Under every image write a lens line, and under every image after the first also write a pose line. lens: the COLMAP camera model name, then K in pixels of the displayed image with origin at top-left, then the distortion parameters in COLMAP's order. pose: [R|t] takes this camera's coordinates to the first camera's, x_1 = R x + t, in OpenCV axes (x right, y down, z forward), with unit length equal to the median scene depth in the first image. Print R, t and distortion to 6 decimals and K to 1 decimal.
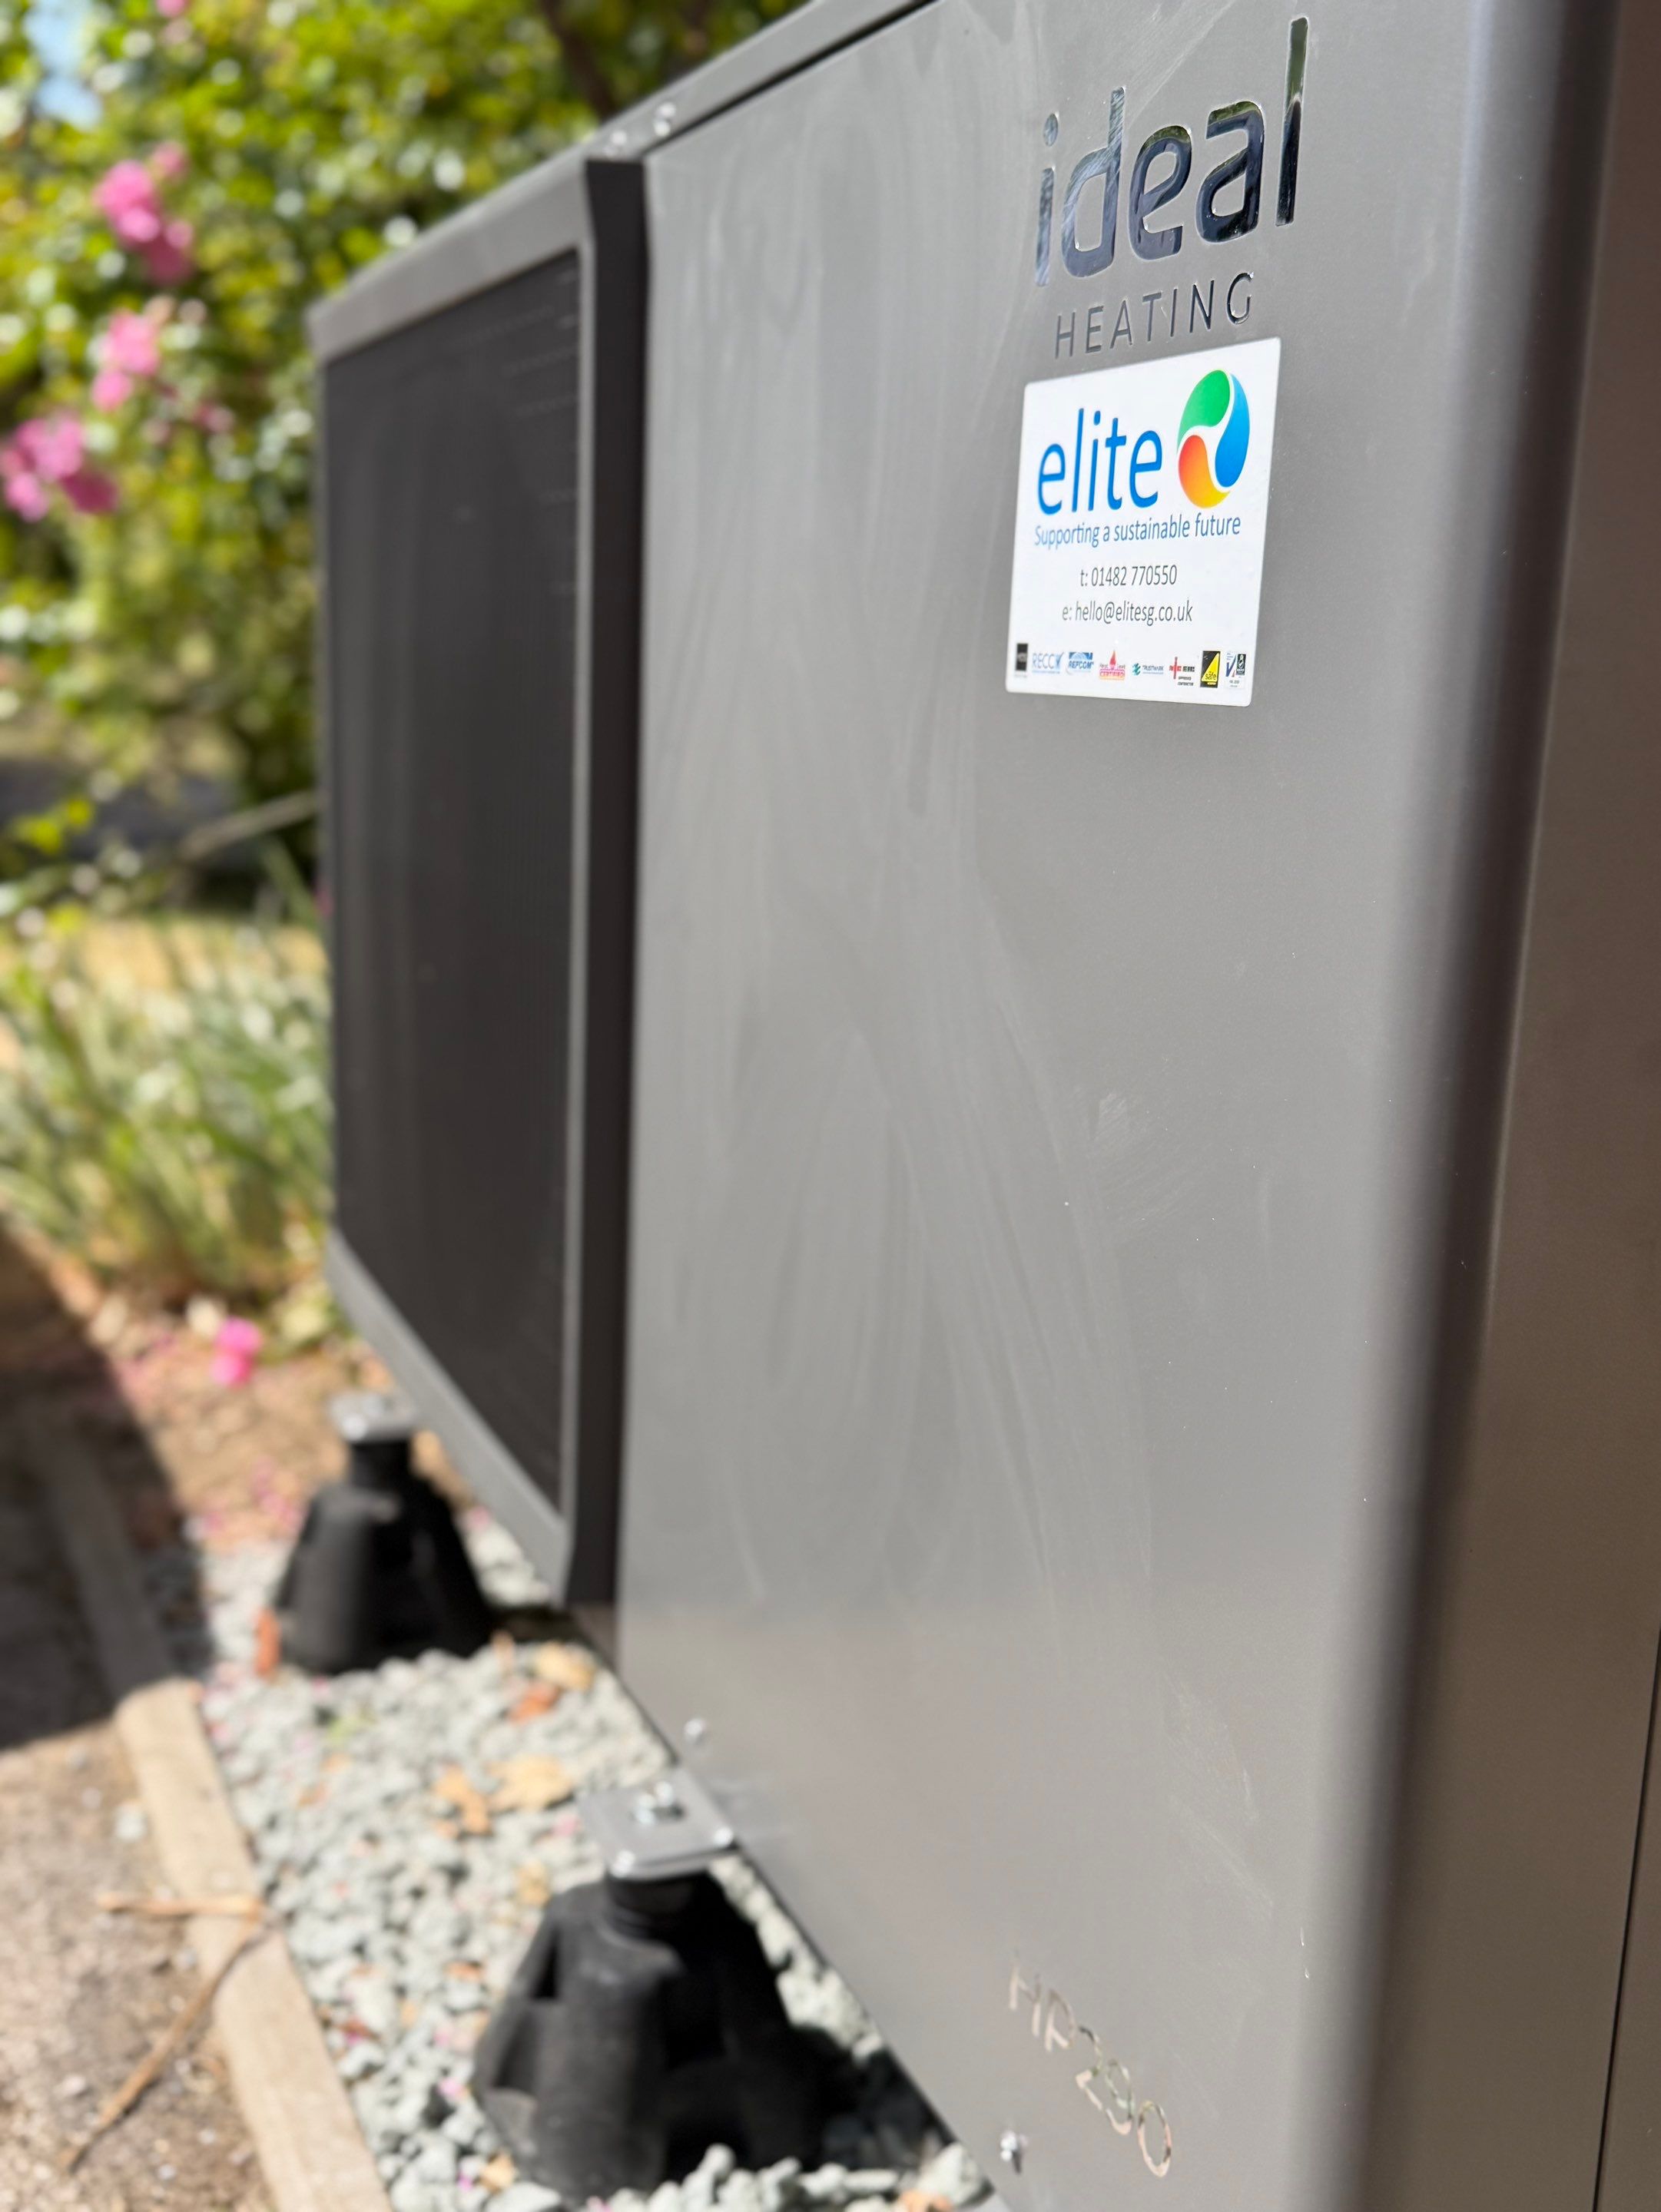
lens RADIAL K [[2315.6, 0, 830.5], [0, 2315.6, 1106.0], [0, 0, 1]] dist [0.216481, -0.558596]
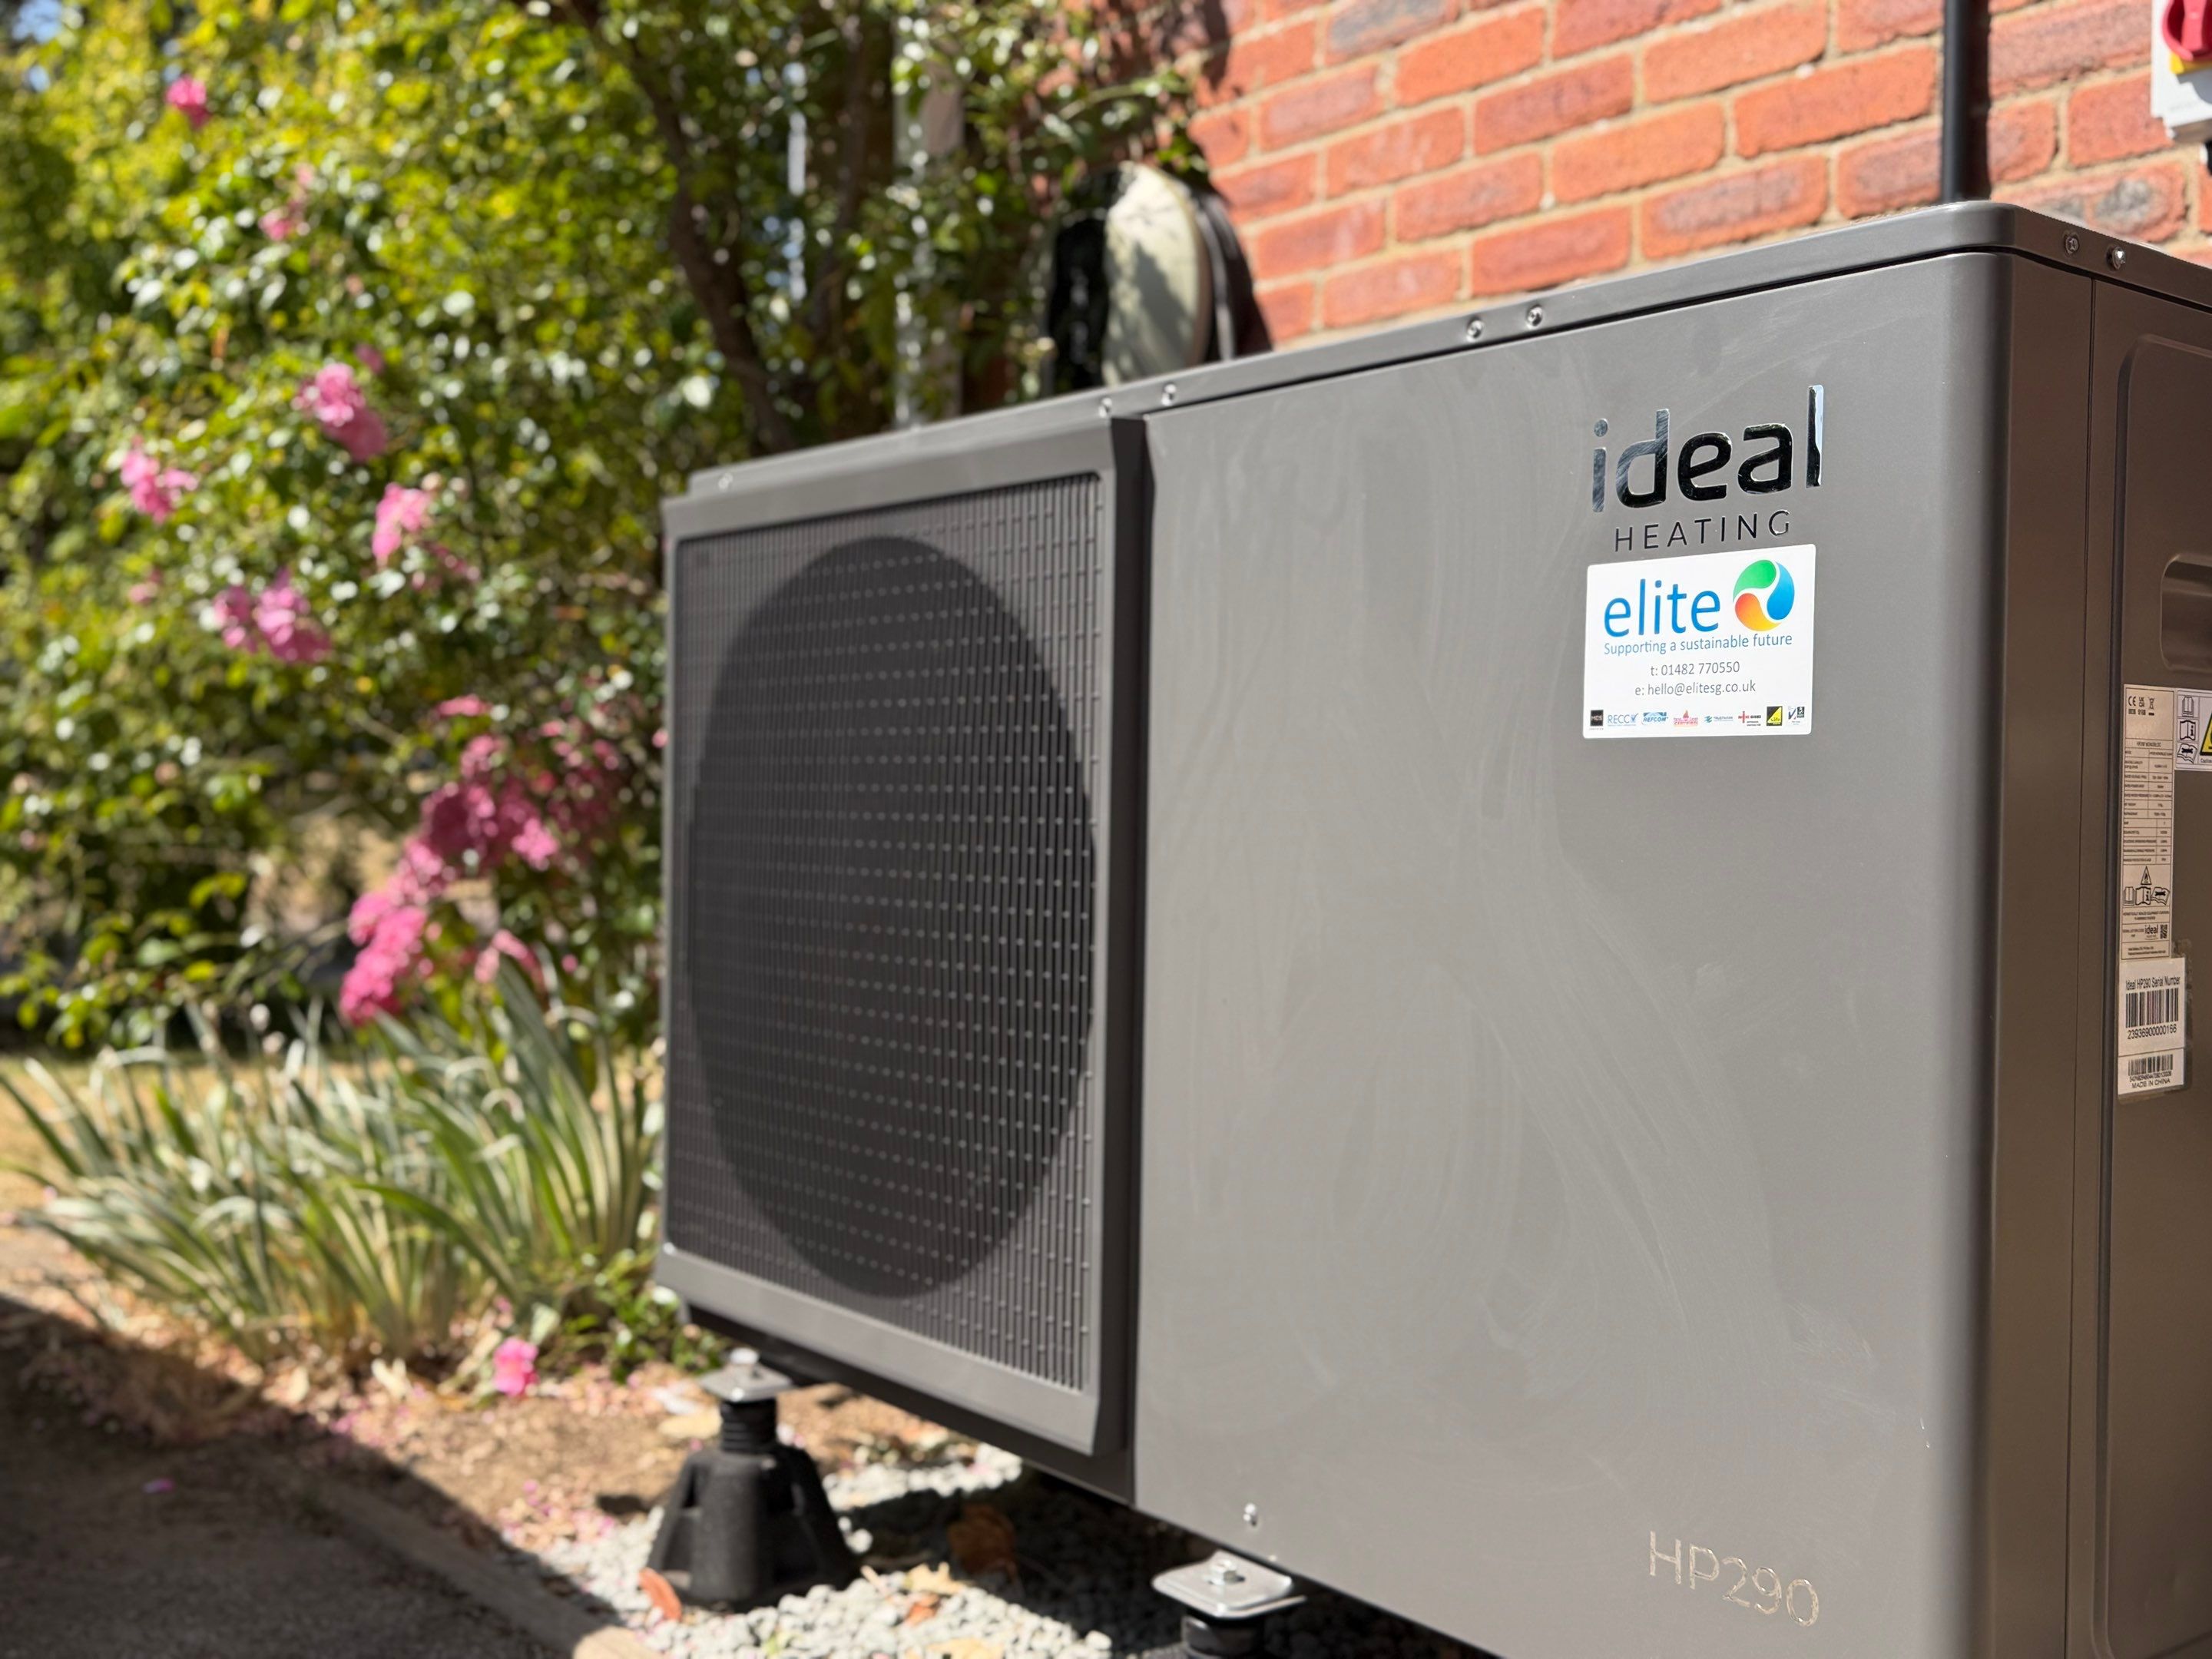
lens RADIAL K [[2294.1, 0, 1106.7], [0, 2294.1, 806.4], [0, 0, 1]] dist [0.226294, -0.590103]
pose [[0.966371, -0.025661, 0.255867, -0.469121], [0.071954, 0.982246, -0.173248, 0.091960], [-0.246879, 0.185832, 0.951061, -0.335557]]
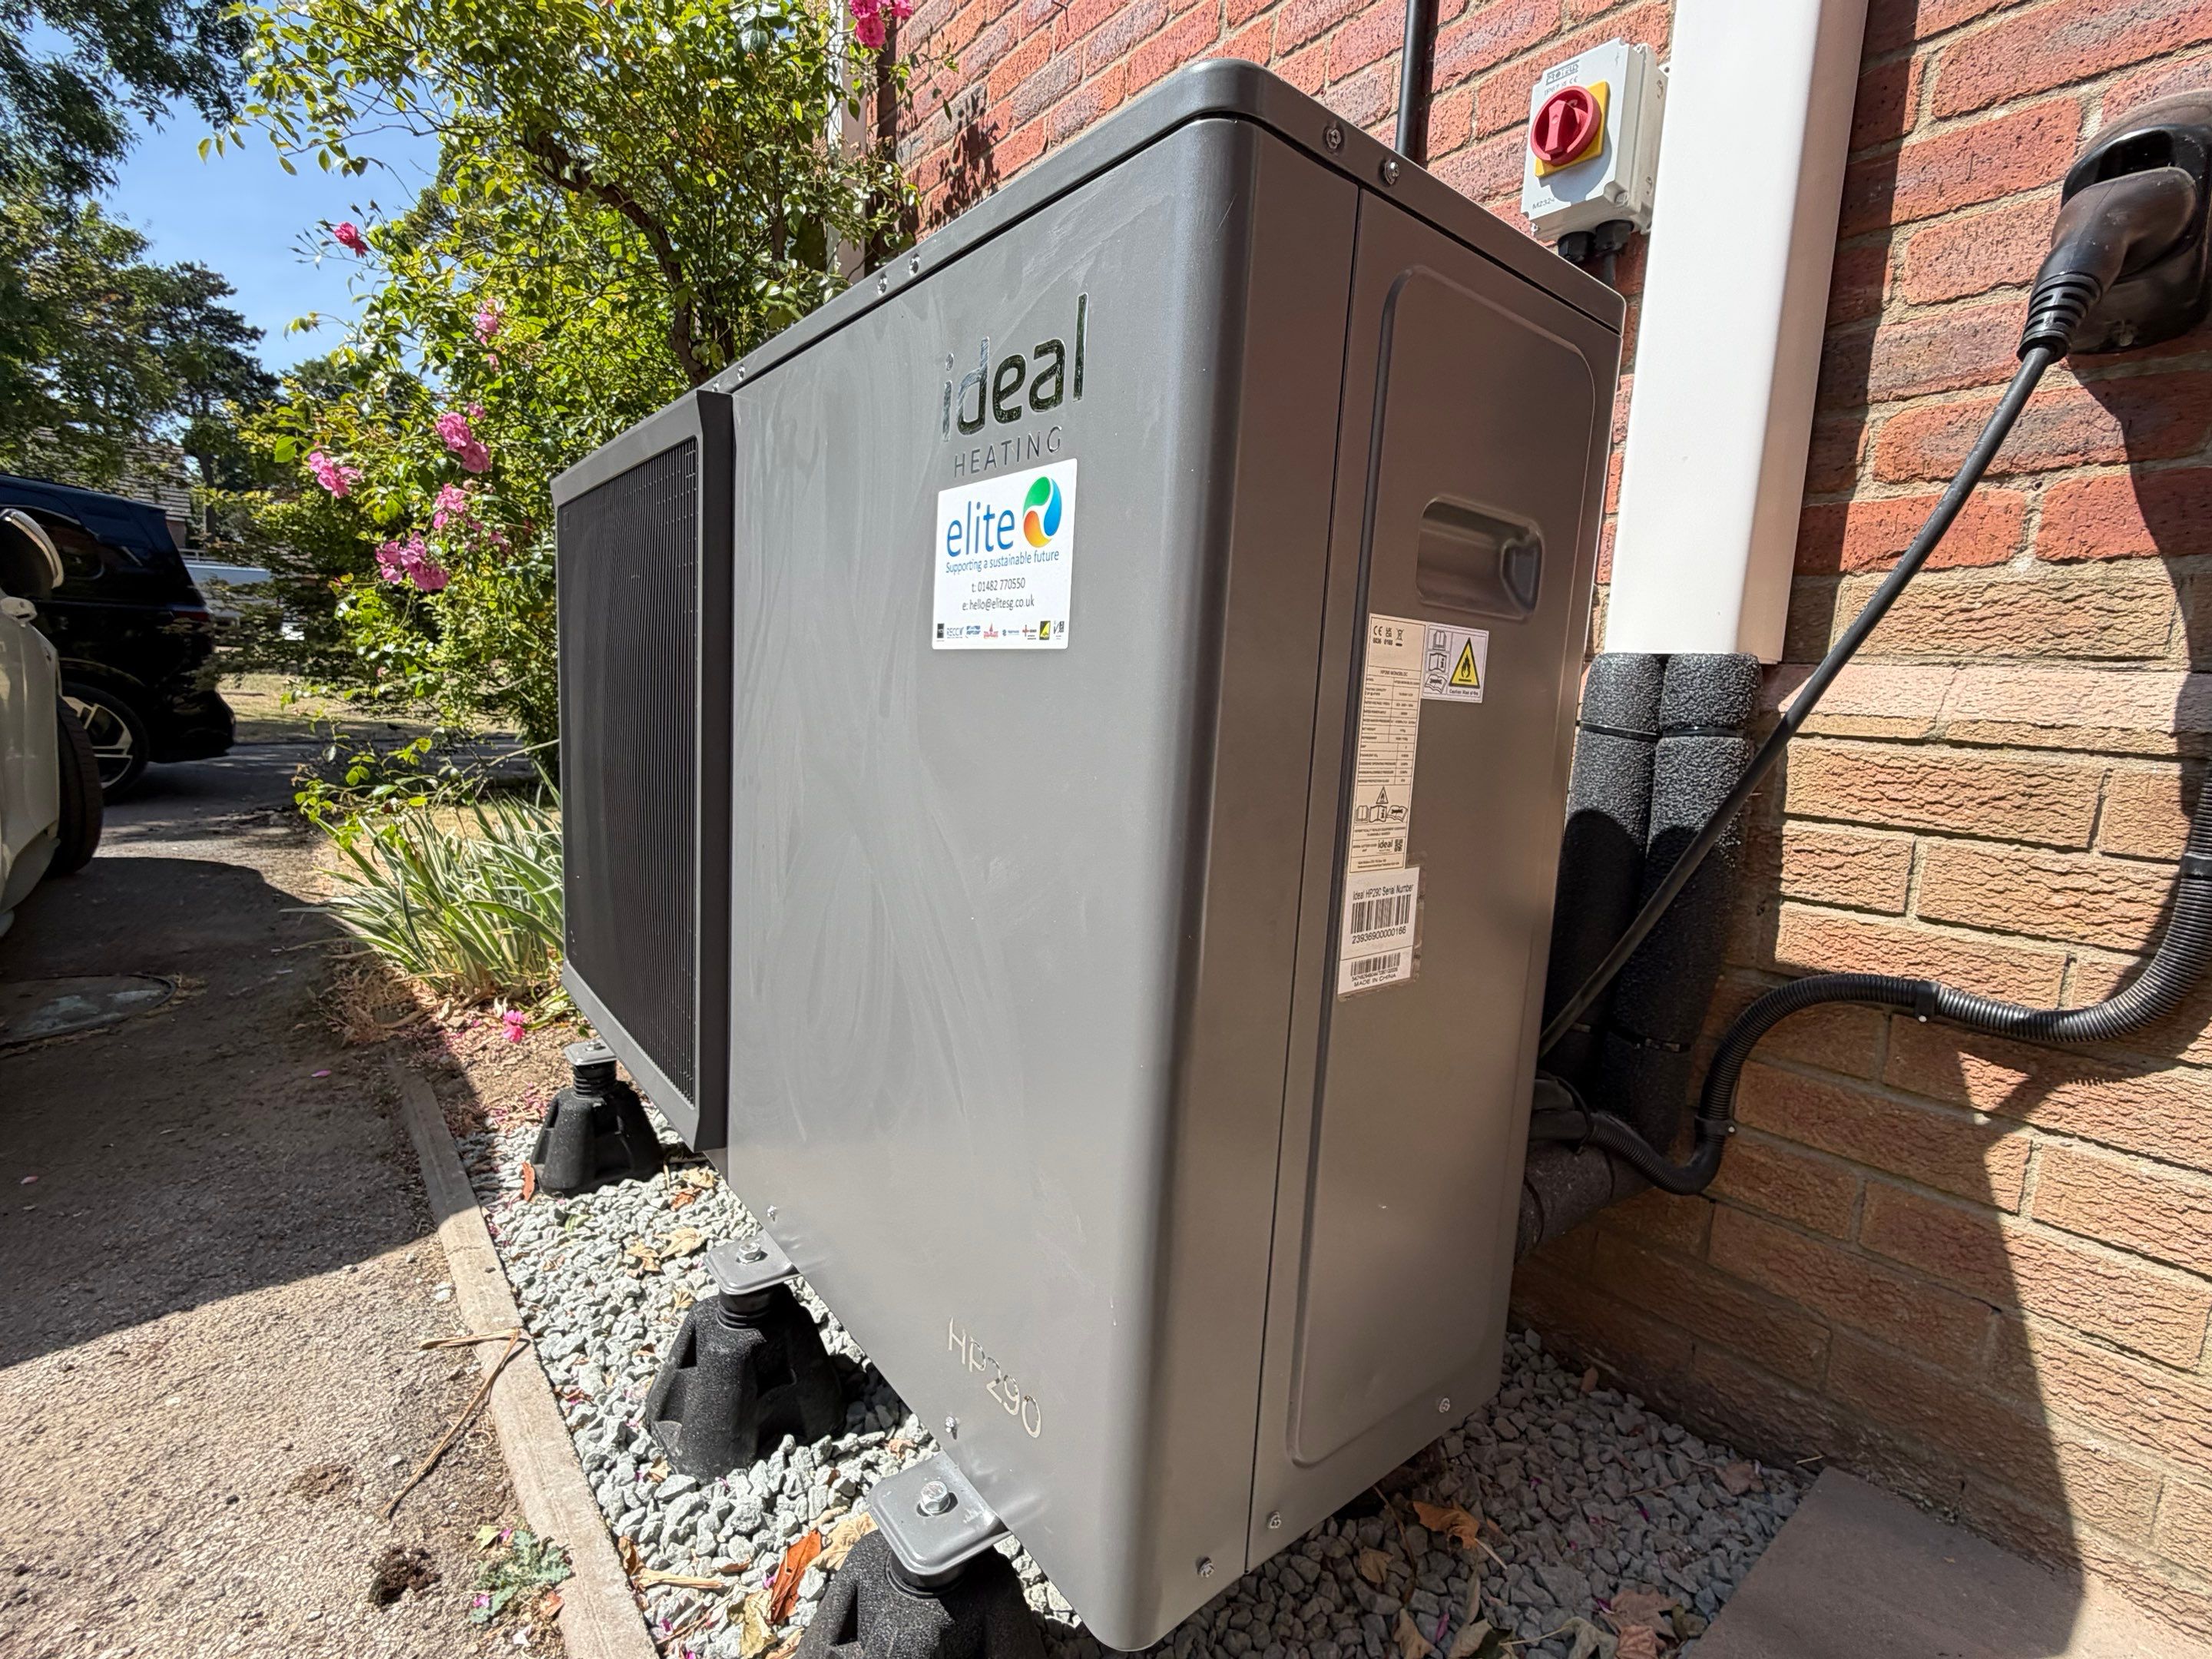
lens RADIAL K [[1033.0, 0, 1120.5], [0, 1033.0, 831.3], [0, 0, 1]] dist [0.000466, -0.000541]
pose [[0.963575, -0.018300, 0.266813, -0.002879], [0.032409, 0.998294, -0.048570, 0.010893], [-0.265469, 0.055448, 0.962524, 0.109954]]
